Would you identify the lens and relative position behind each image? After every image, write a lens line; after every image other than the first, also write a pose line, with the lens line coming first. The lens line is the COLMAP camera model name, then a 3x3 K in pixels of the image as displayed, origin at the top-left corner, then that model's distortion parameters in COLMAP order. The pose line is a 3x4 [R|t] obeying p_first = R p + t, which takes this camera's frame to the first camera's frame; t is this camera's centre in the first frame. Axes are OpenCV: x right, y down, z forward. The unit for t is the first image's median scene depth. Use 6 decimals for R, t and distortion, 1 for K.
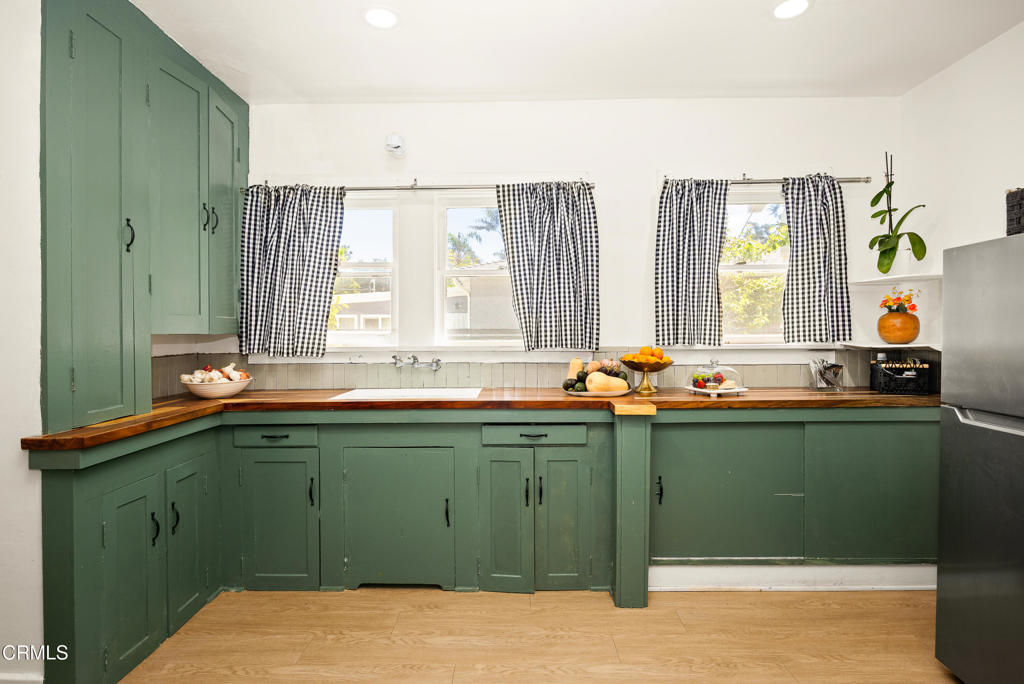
lens RADIAL K [[502.7, 0, 508.2], [0, 502.7, 337.2], [0, 0, 1]] dist [-0.017124, -0.000705]
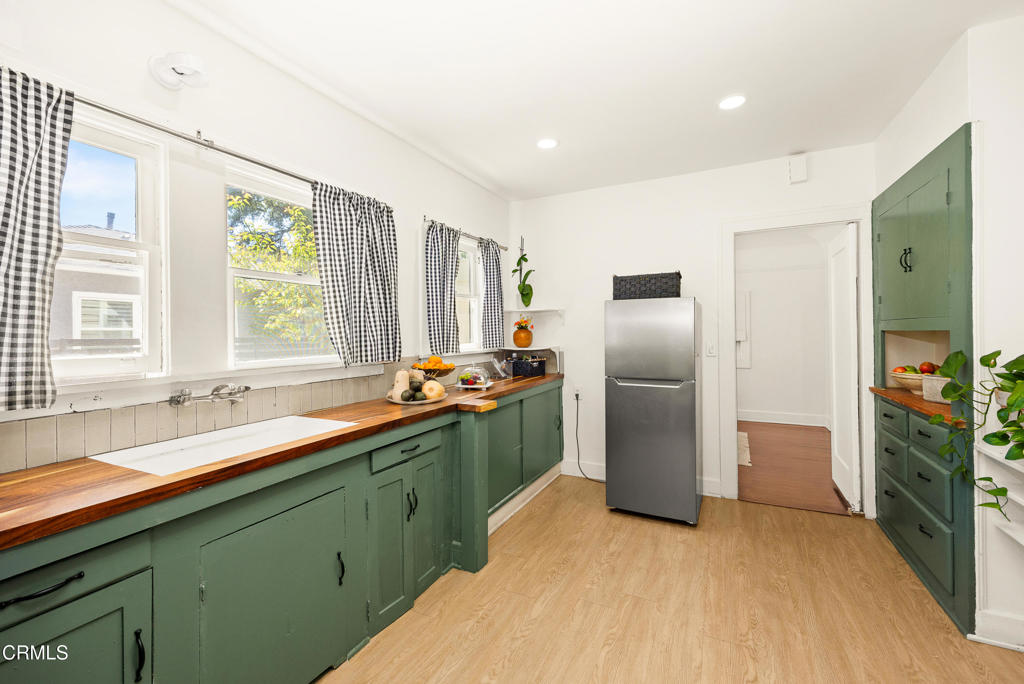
lens RADIAL K [[420.0, 0, 509.8], [0, 420.0, 334.2], [0, 0, 1]] dist [0.002342, -0.000527]
pose [[0.447484, -0.002495, 0.894288, -0.619875], [0.020160, 0.999770, -0.007299, -0.026418], [-0.894065, 0.021295, 0.447432, 0.436082]]
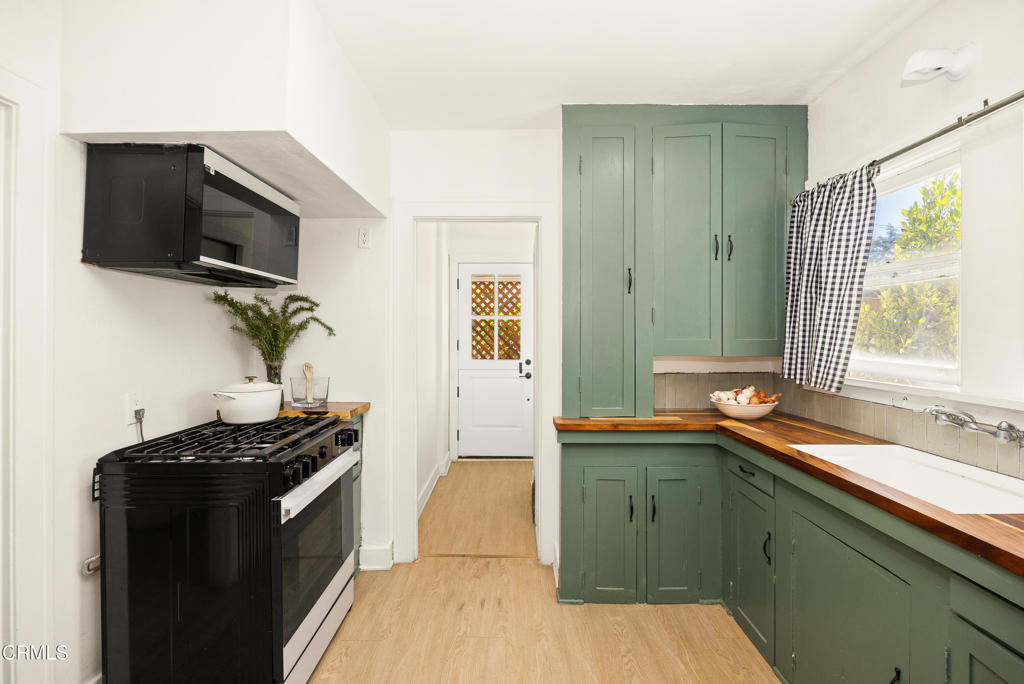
lens RADIAL K [[465.0, 0, 509.2], [0, 465.0, 336.7], [0, 0, 1]] dist [0.000628, 0.000132]
pose [[0.012026, 0.009515, -0.999882, 0.397851], [-0.013921, 0.999859, 0.009347, -0.053727], [0.999831, 0.013807, 0.012157, 0.550148]]
